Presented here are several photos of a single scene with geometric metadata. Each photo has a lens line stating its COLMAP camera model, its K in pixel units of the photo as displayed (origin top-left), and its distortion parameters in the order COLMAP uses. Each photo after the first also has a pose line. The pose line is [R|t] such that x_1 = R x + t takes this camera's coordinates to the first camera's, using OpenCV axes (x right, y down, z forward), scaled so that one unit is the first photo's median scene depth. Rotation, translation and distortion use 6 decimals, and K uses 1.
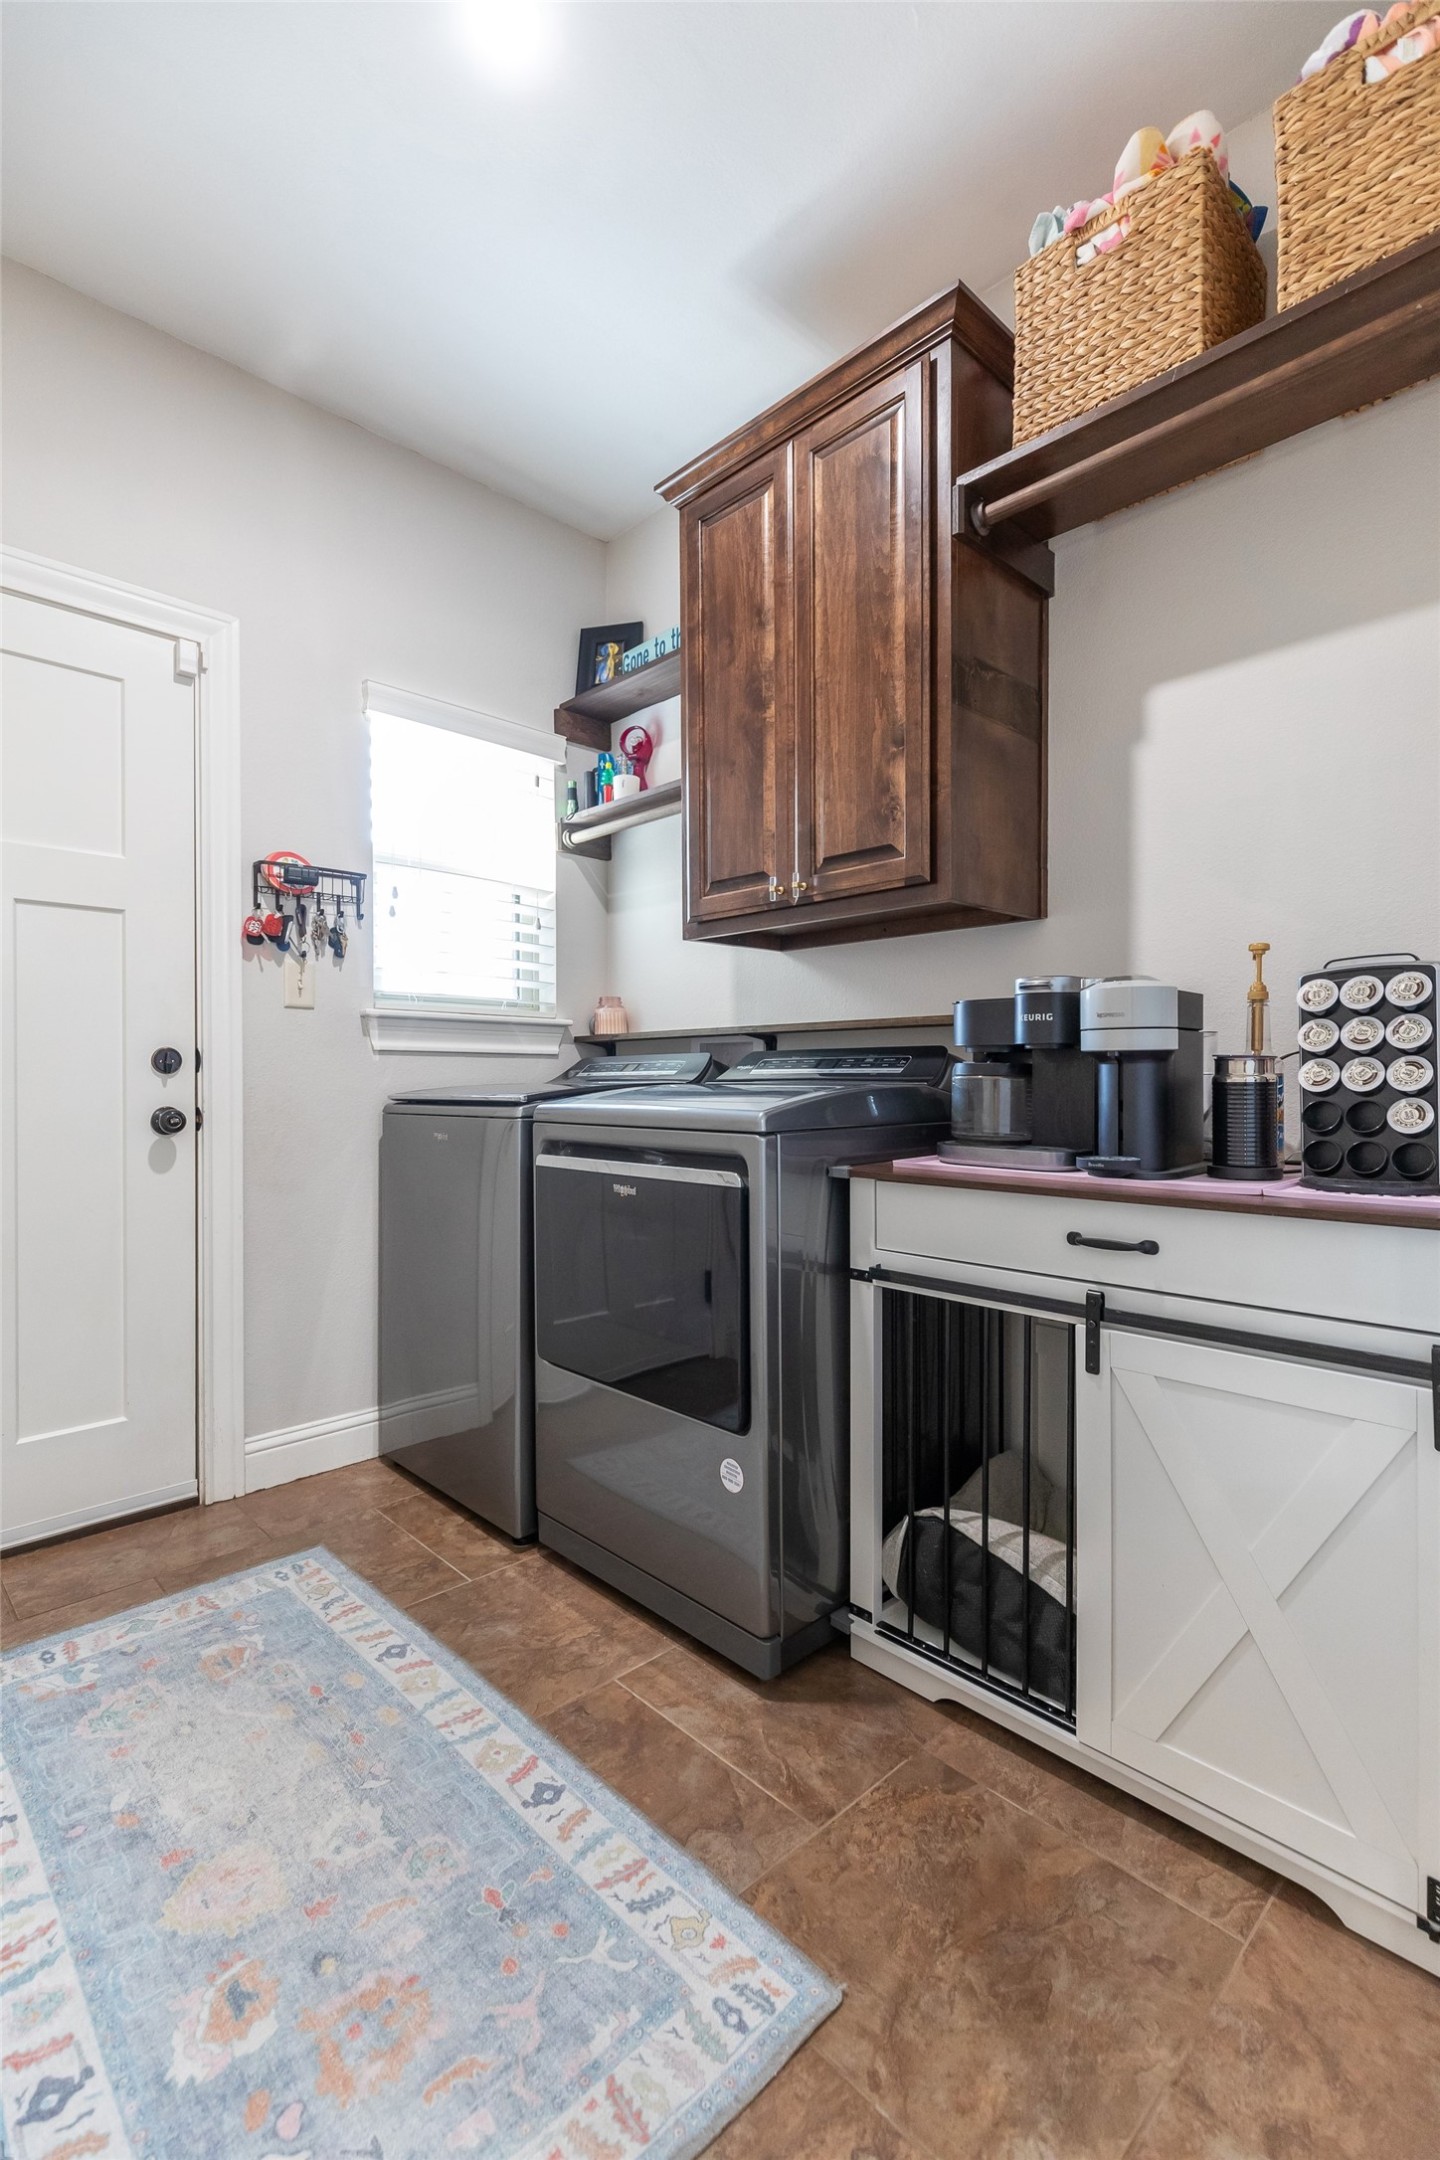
lens RADIAL K [[989.8, 0, 735.9], [0, 989.8, 1081.2], [0, 0, 1]] dist [0.006039, -0.000747]
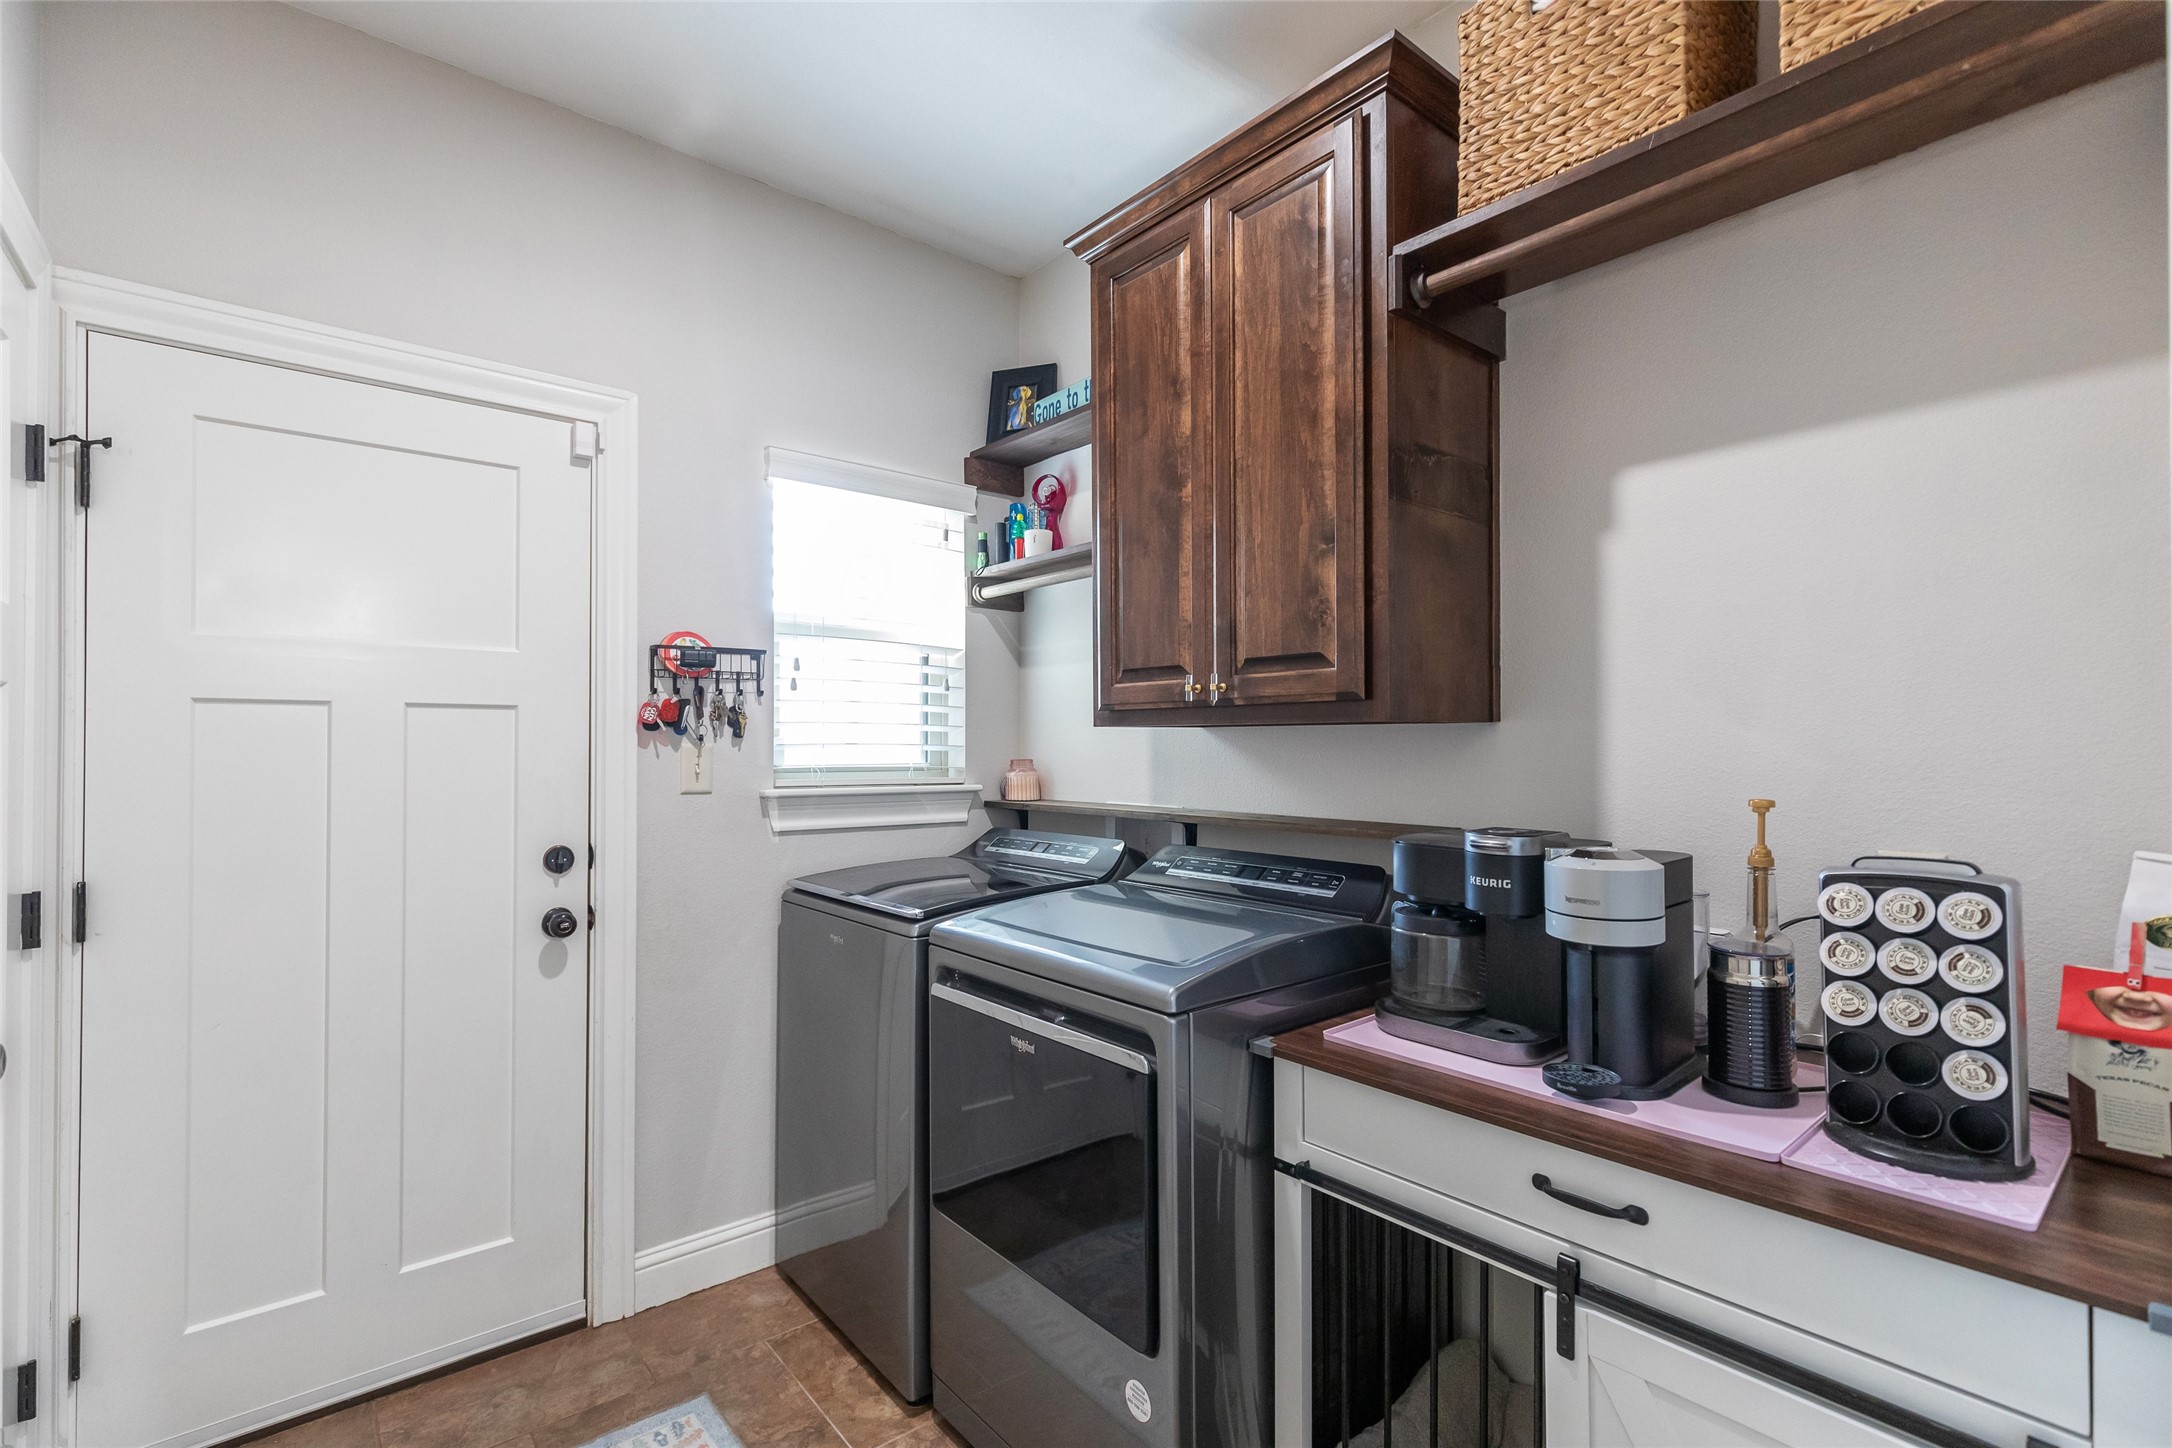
lens RADIAL K [[995.3, 0, 1087.1], [0, 995.3, 730.2], [0, 0, 1]] dist [0.006039, -0.000747]
pose [[0.996696, -0.001247, -0.081217, 0.018702], [0.000079, 0.999897, -0.014386, -0.148139], [0.081227, 0.014332, 0.996593, 0.082950]]
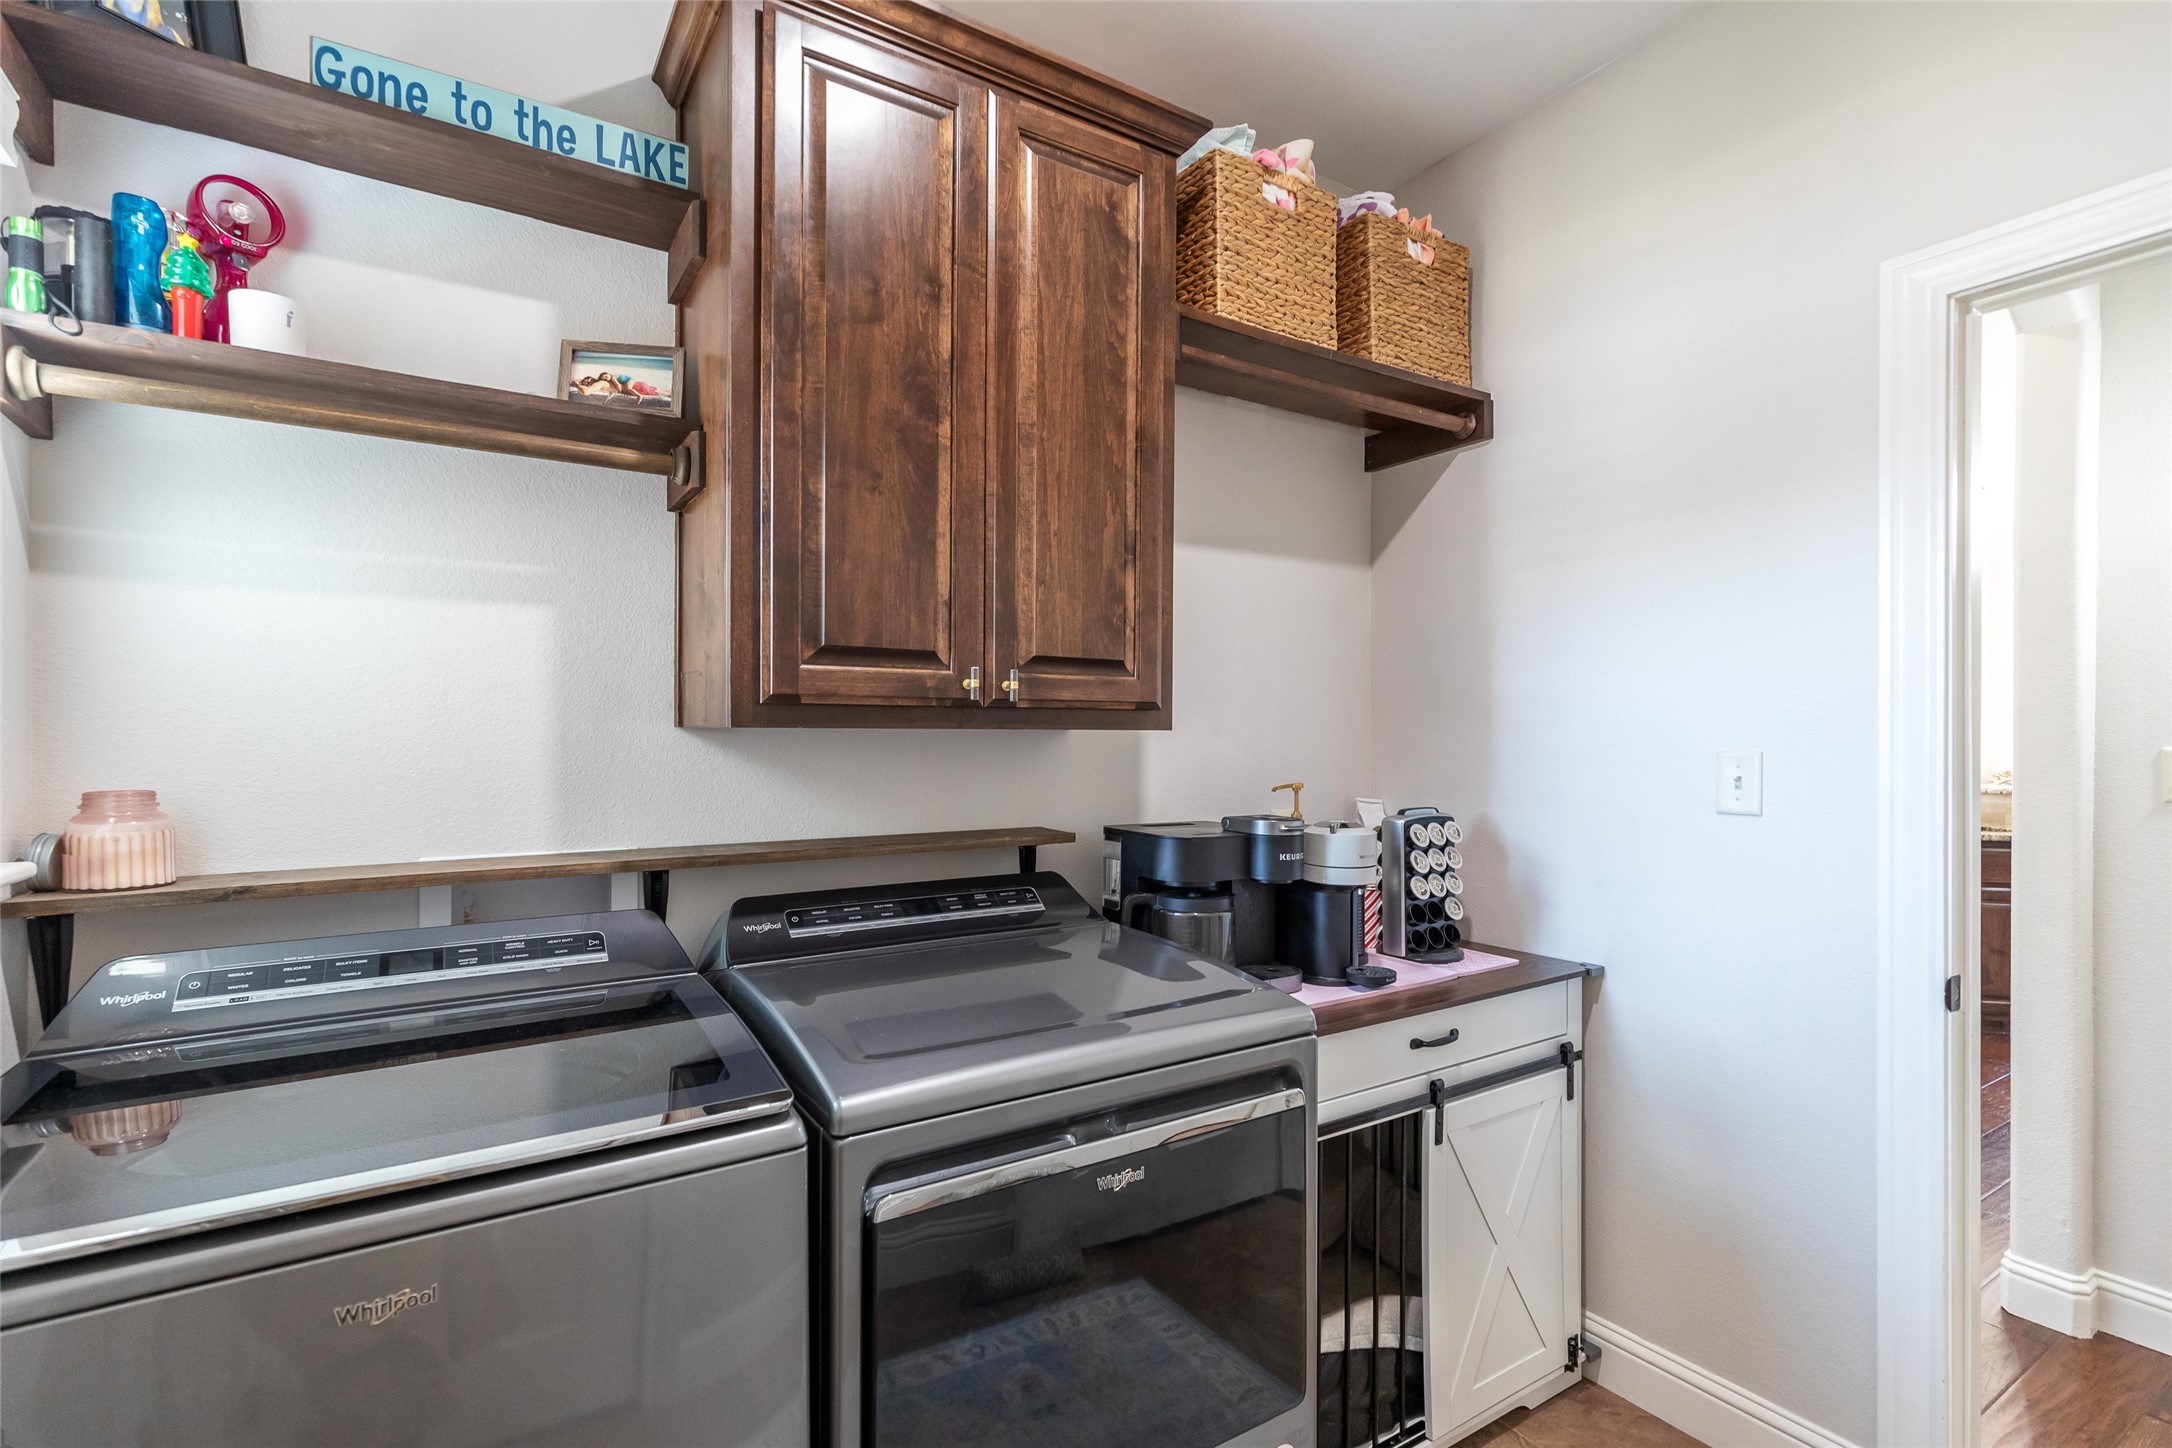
lens RADIAL K [[967.4, 0, 1073.8], [0, 967.4, 728.3], [0, 0, 1]] dist [0.002139, -0.000121]
pose [[0.212813, 0.005449, 0.977078, -0.672801], [-0.004234, 0.999980, -0.004654, -0.165039], [-0.977084, -0.003147, 0.212832, 0.813865]]
